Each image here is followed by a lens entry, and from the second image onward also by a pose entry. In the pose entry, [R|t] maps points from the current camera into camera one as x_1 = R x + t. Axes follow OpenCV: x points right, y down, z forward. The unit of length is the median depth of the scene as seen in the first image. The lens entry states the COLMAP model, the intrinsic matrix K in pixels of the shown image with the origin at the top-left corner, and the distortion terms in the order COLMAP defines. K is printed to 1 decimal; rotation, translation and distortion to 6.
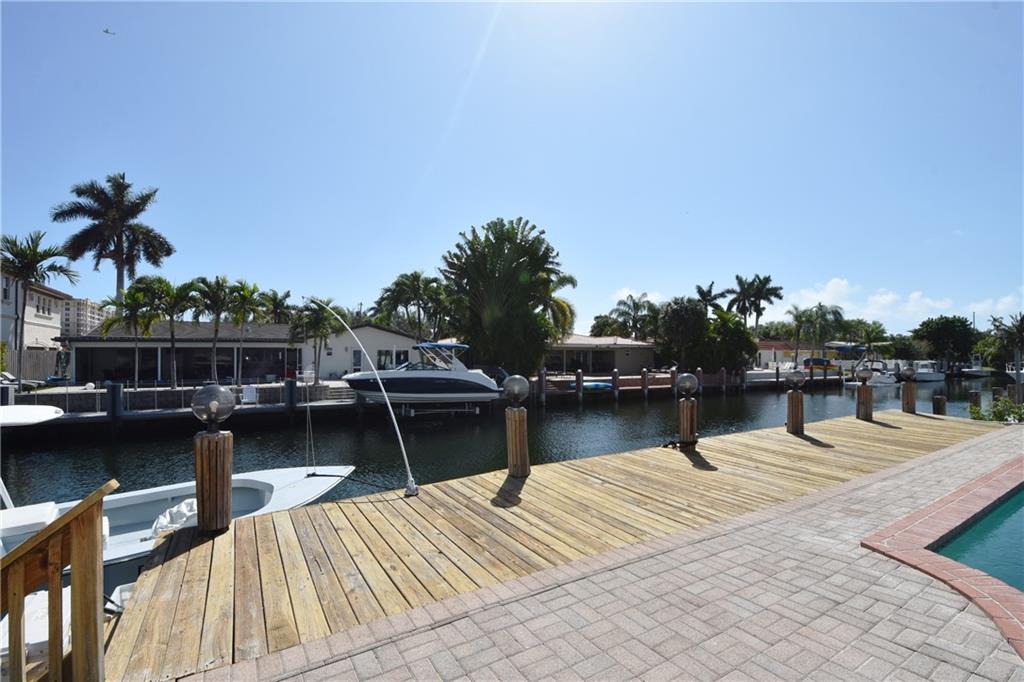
lens RADIAL K [[446.4, 0, 514.7], [0, 446.4, 344.6], [0, 0, 1]] dist [-0.003449, -0.015593]
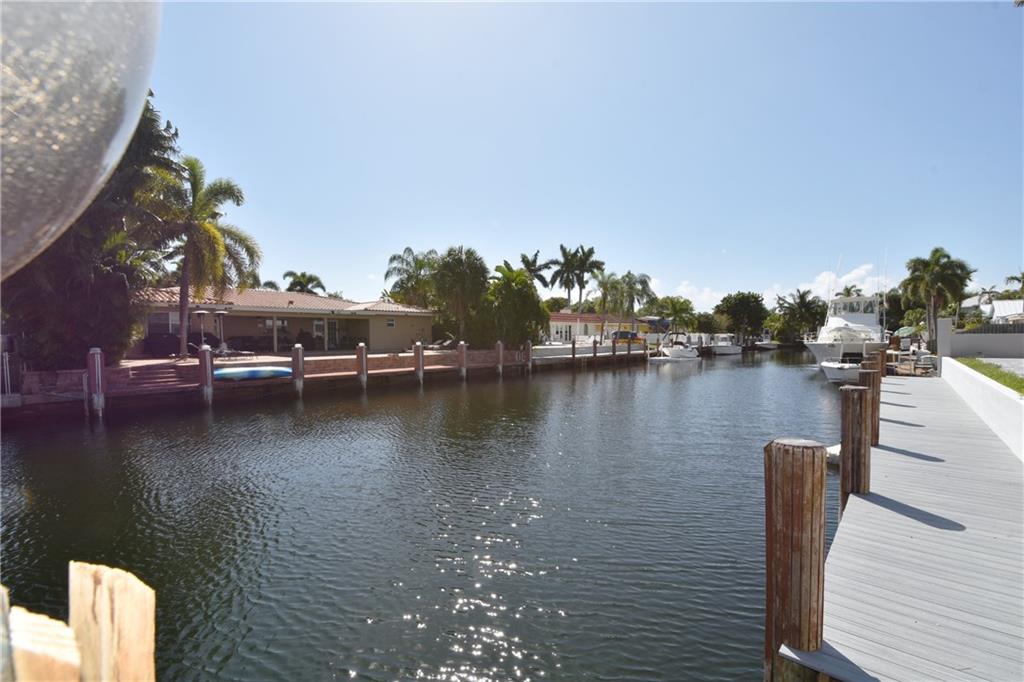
lens RADIAL K [[446.4, 0, 514.7], [0, 446.4, 344.6], [0, 0, 1]] dist [-0.003449, -0.015593]
pose [[0.951910, -0.010872, 0.306184, 0.165178], [-0.004267, 0.998803, 0.048731, 0.012847], [-0.306347, -0.047694, 0.950724, 0.177723]]
